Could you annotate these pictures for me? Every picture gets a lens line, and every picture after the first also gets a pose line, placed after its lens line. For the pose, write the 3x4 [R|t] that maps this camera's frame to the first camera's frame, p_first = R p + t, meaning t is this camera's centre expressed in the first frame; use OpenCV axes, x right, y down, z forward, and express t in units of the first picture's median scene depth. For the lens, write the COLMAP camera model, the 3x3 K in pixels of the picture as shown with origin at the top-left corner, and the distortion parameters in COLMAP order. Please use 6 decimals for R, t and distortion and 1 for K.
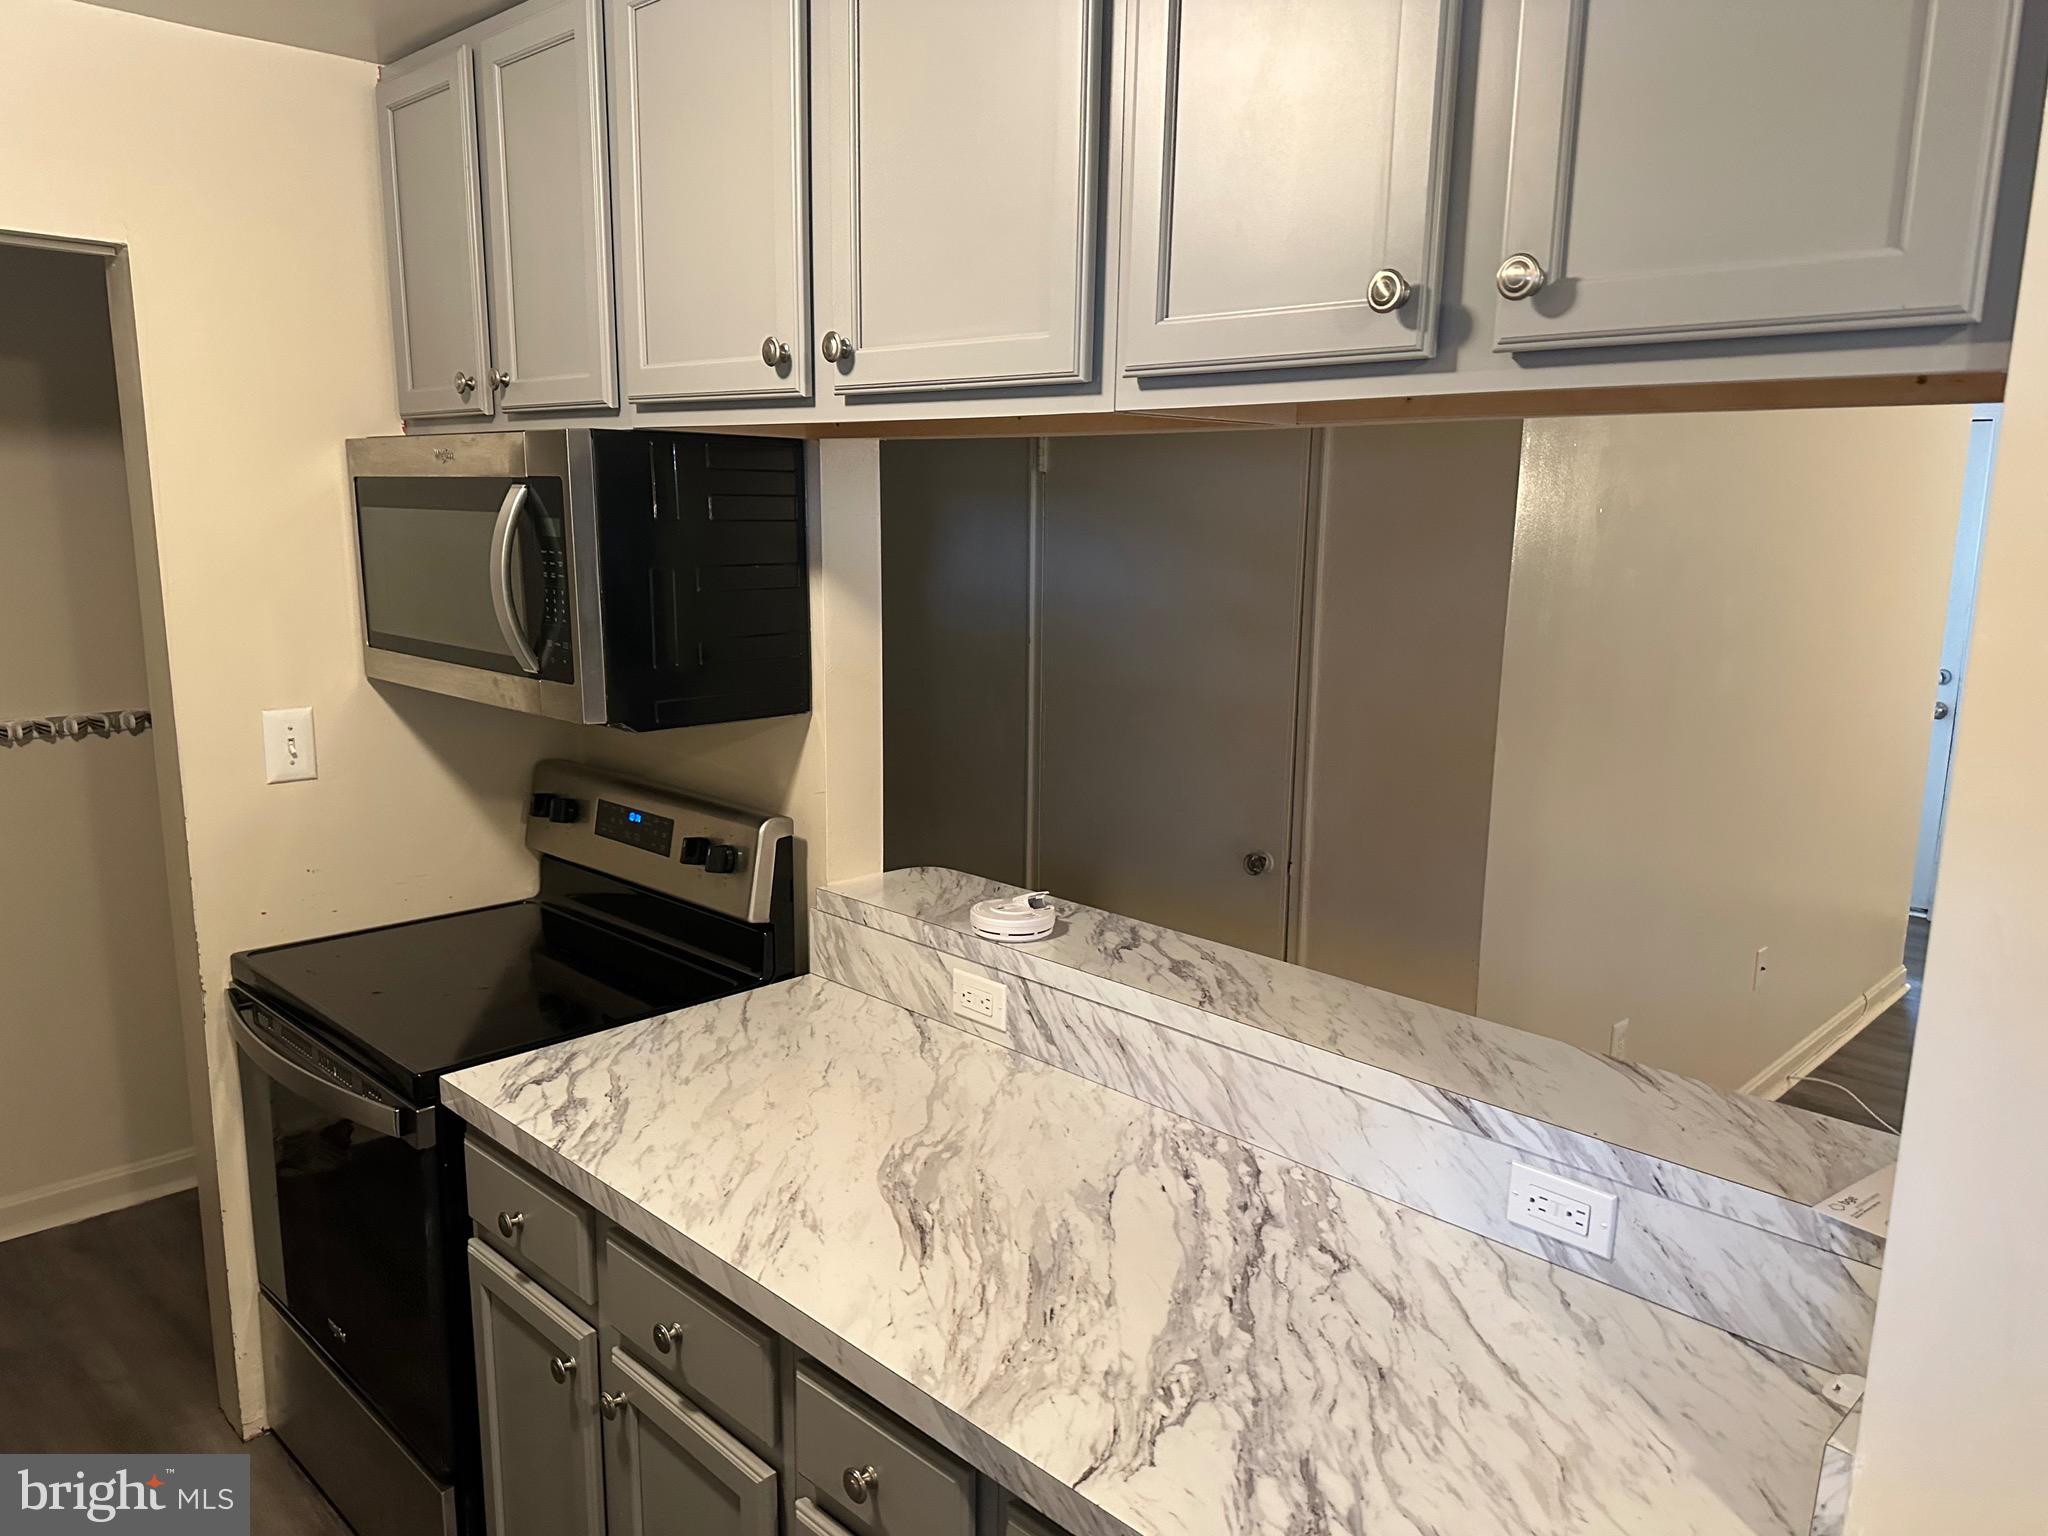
lens RADIAL K [[1430.5, 0, 1024.5], [0, 1430.5, 763.8], [0, 0, 1]] dist [0.036164, -0.006619]
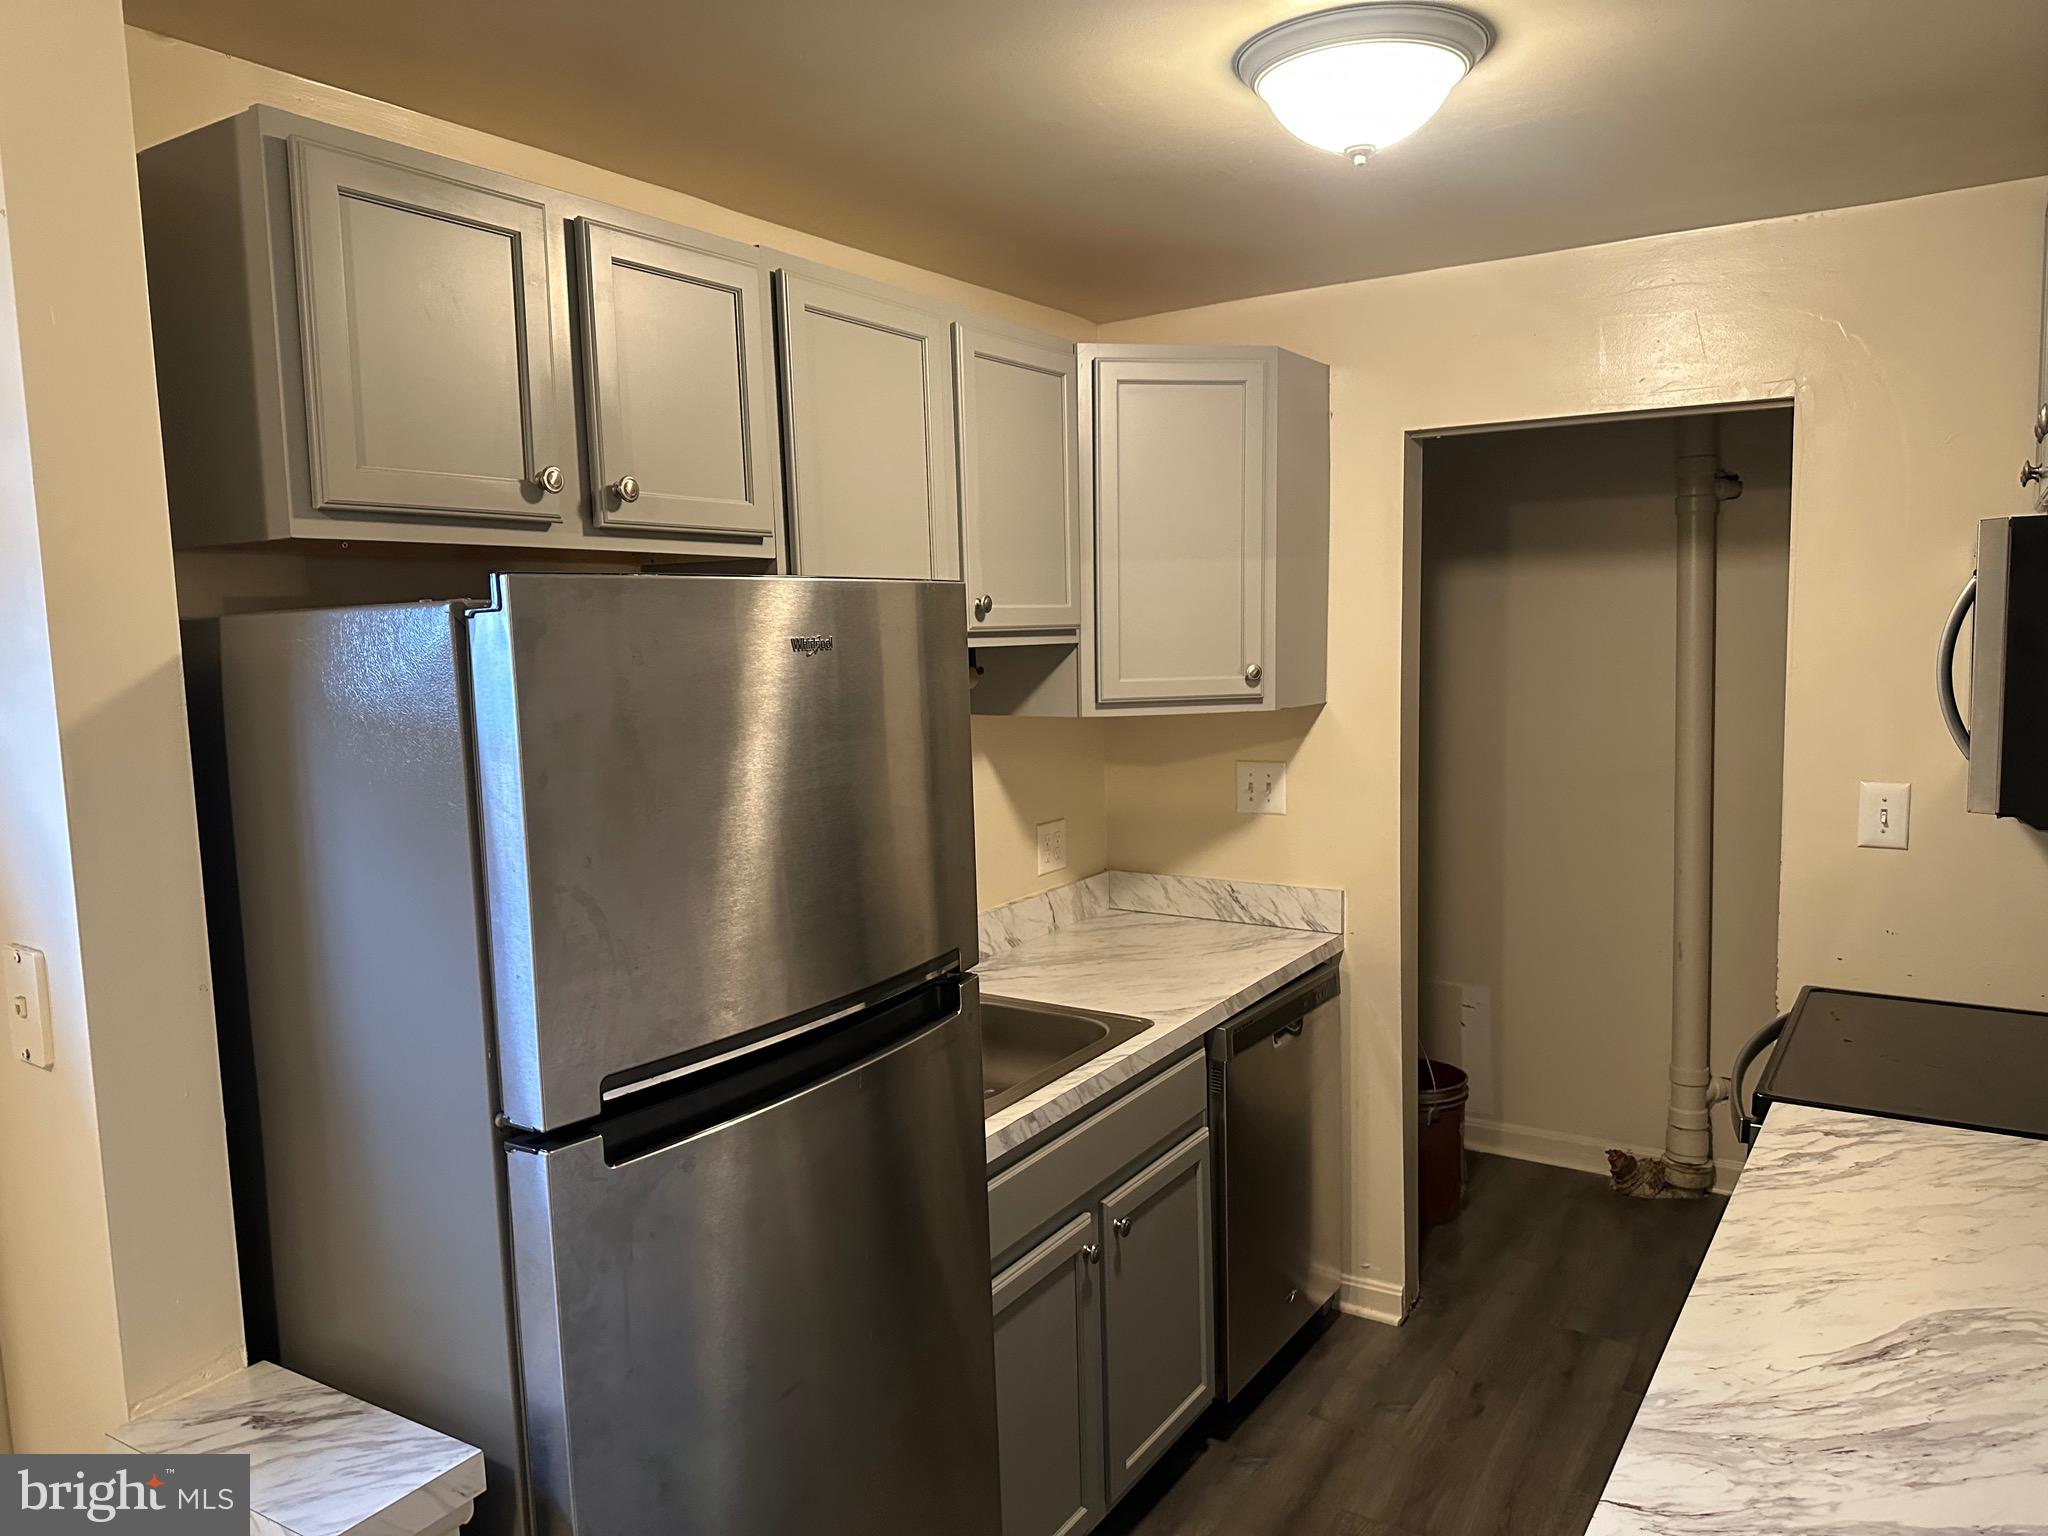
lens RADIAL K [[1430.5, 0, 1029.5], [0, 1430.5, 757.8], [0, 0, 1]] dist [0.036164, -0.006619]
pose [[0.194351, 0.076703, -0.977929, 0.621960], [-0.144125, 0.988352, 0.048878, -0.022203], [0.970287, 0.131444, 0.203142, 0.189629]]
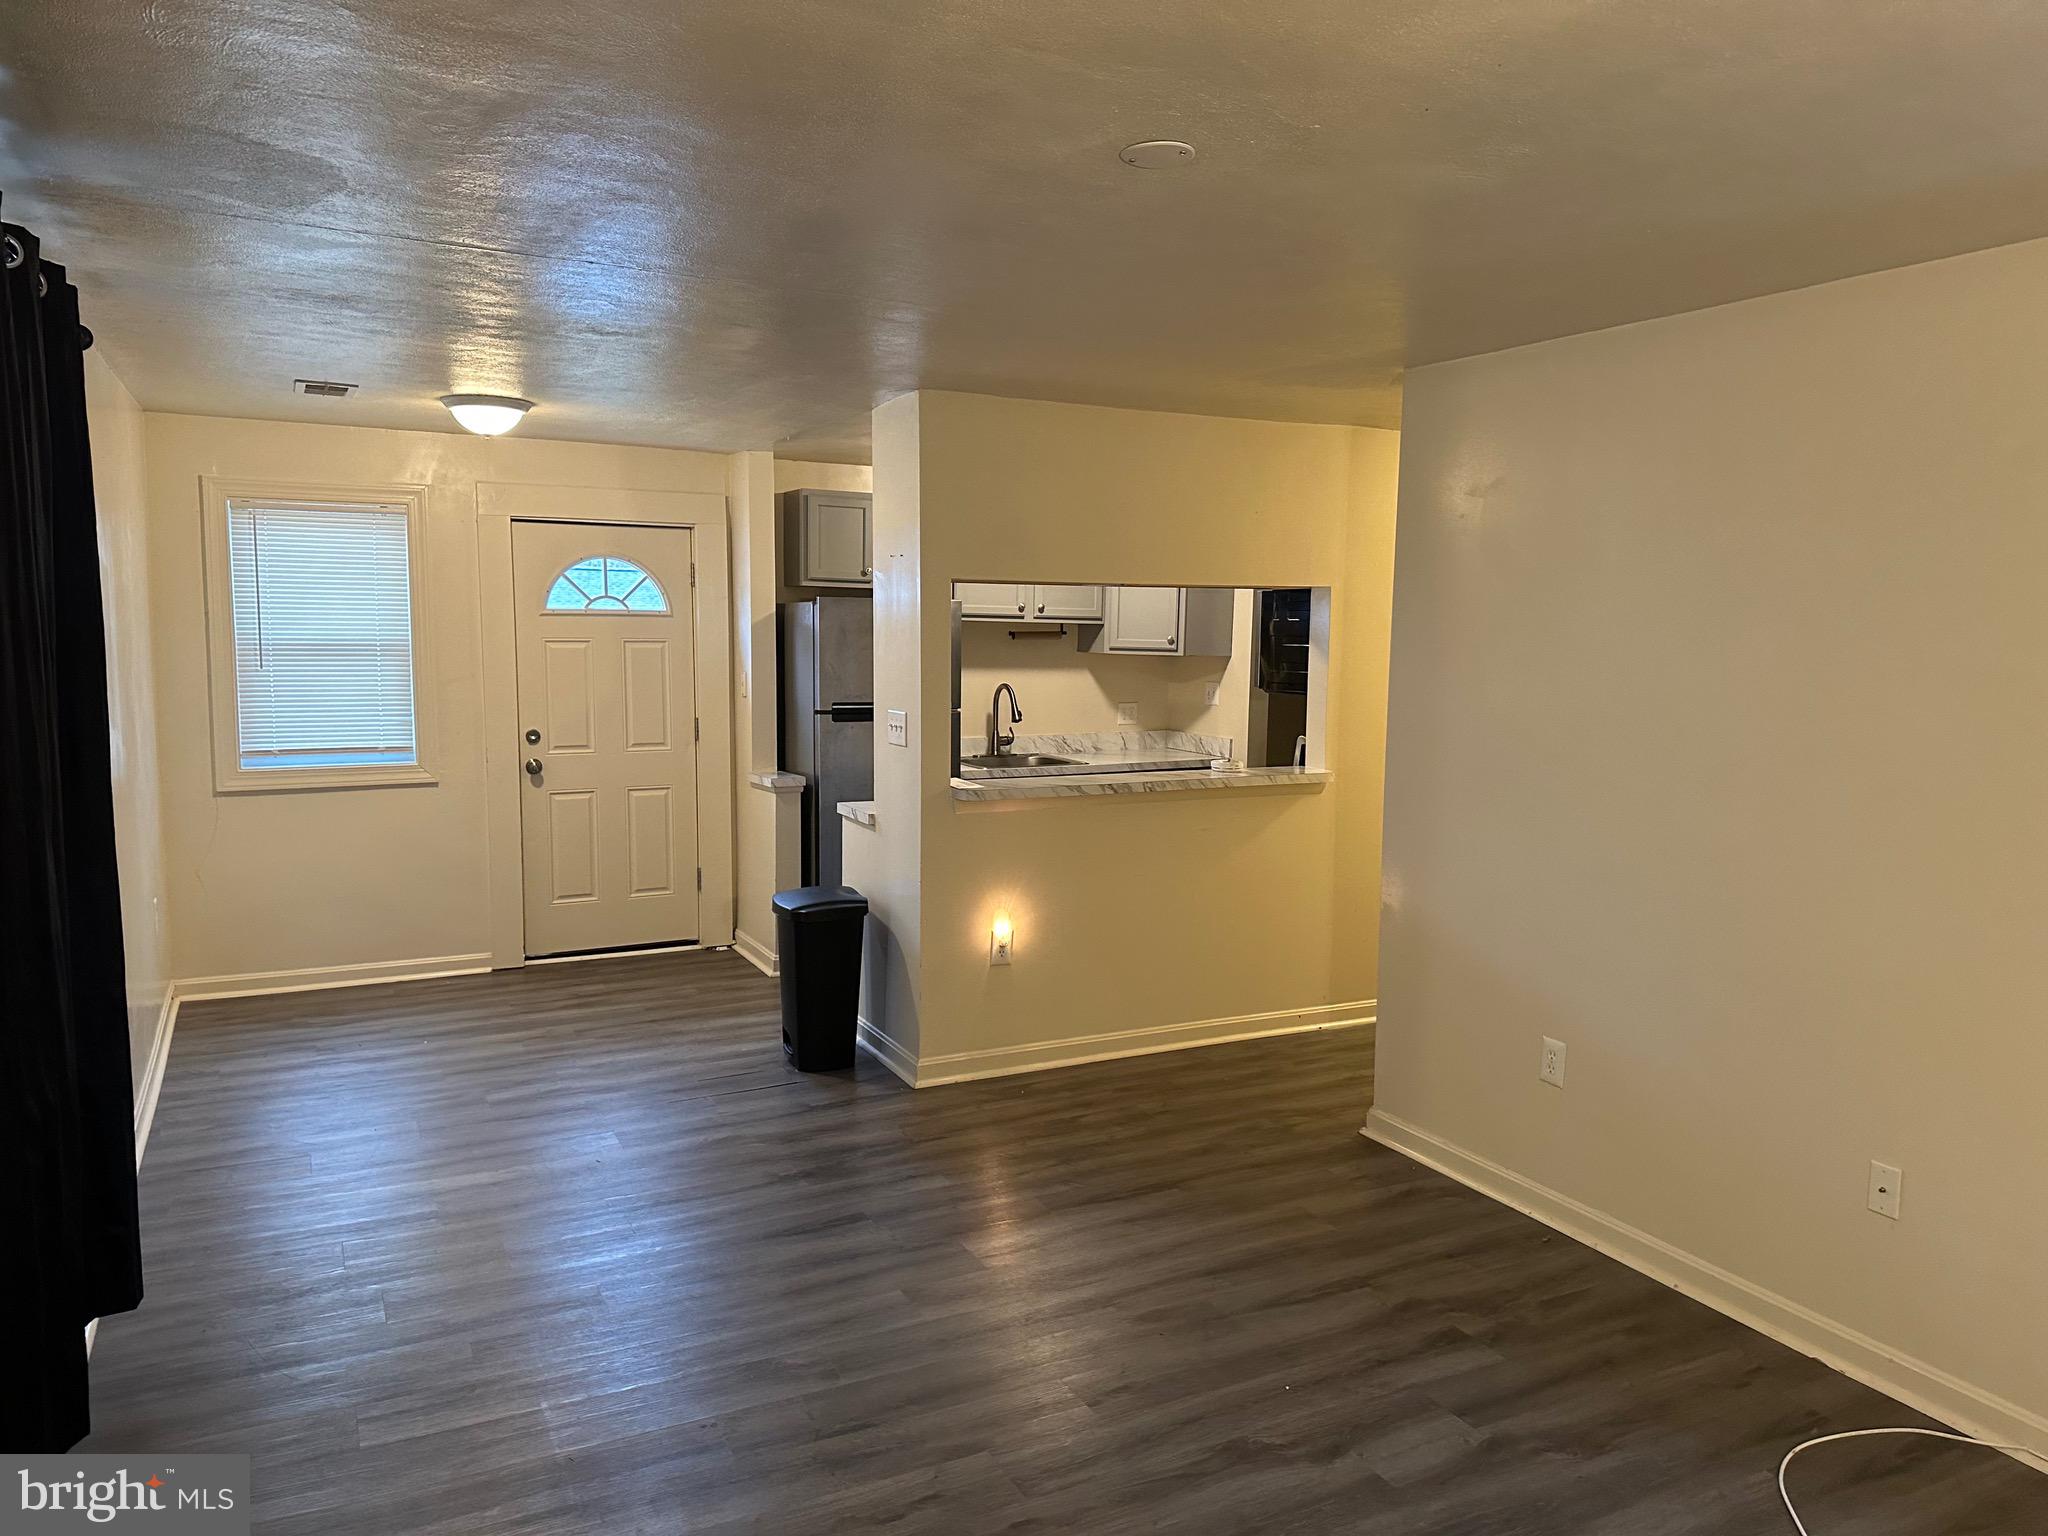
lens RADIAL K [[1430.5, 0, 1022.4], [0, 1430.5, 756.3], [0, 0, 1]] dist [0.036164, -0.006619]
pose [[-0.314776, 0.072277, -0.946410, 3.362595], [-0.185500, 0.973185, 0.136019, -0.253391], [0.930863, 0.218375, -0.292928, 1.820302]]
